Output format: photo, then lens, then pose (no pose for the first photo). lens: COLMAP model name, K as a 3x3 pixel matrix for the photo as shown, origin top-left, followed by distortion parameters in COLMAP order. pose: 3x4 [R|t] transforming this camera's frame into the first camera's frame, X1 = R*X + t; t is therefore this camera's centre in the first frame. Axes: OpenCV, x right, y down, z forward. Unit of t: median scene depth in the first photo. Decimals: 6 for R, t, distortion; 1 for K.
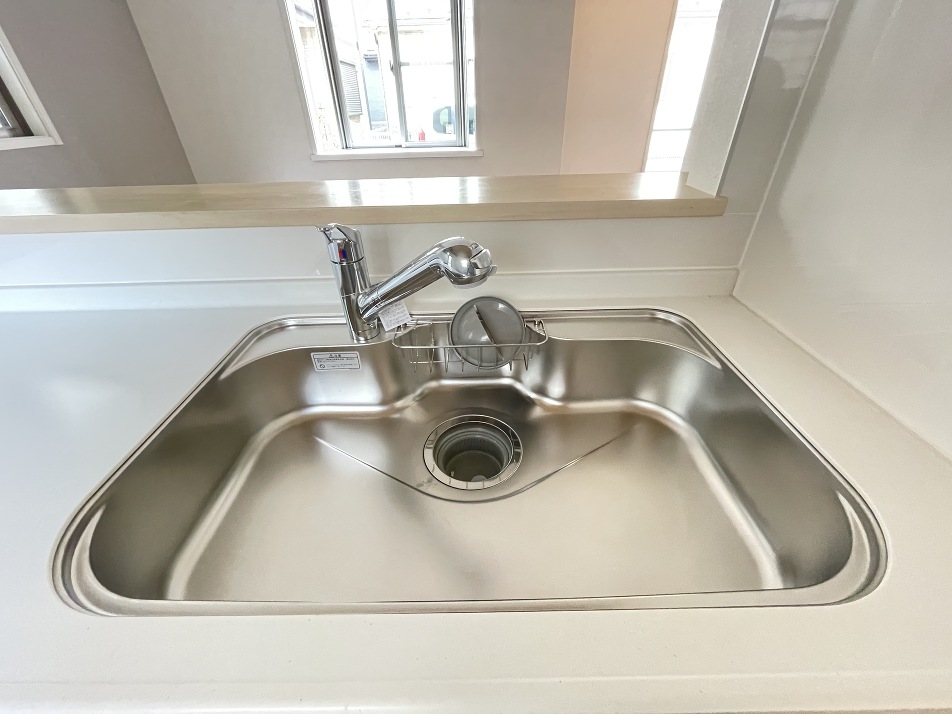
lens RADIAL K [[383.3, 0, 476.0], [0, 383.3, 357.0], [0, 0, 1]] dist [-0.002980, -0.000305]
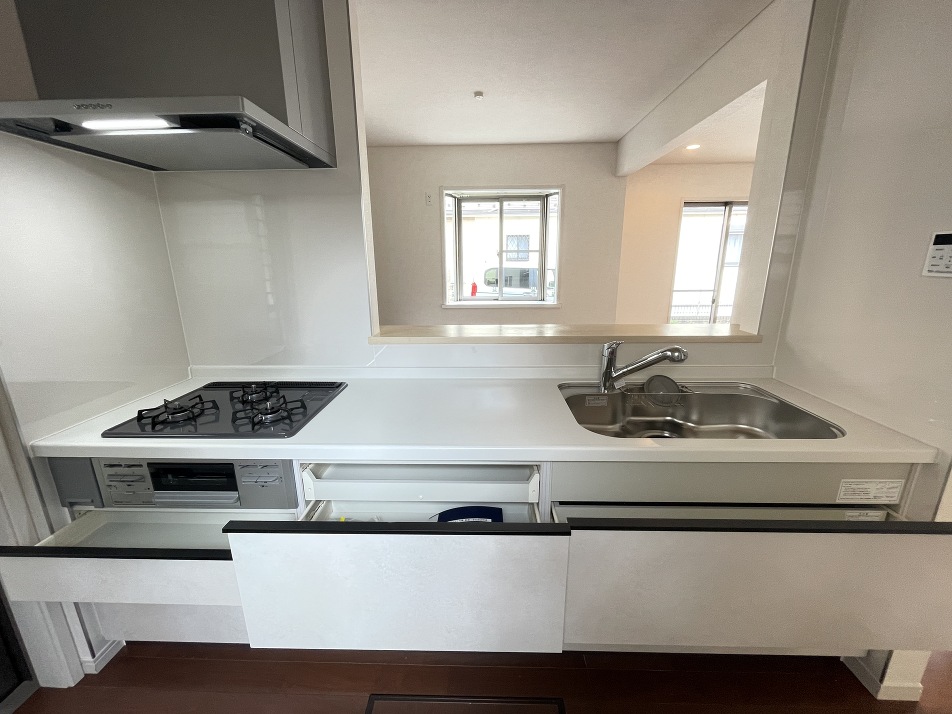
lens RADIAL K [[383.3, 0, 476.0], [0, 383.3, 357.0], [0, 0, 1]] dist [-0.002980, -0.000305]
pose [[0.999732, 0.013700, -0.018657, -0.956626], [-0.019032, 0.945267, -0.325741, 0.460539], [0.013173, 0.326009, 0.945275, -1.088010]]
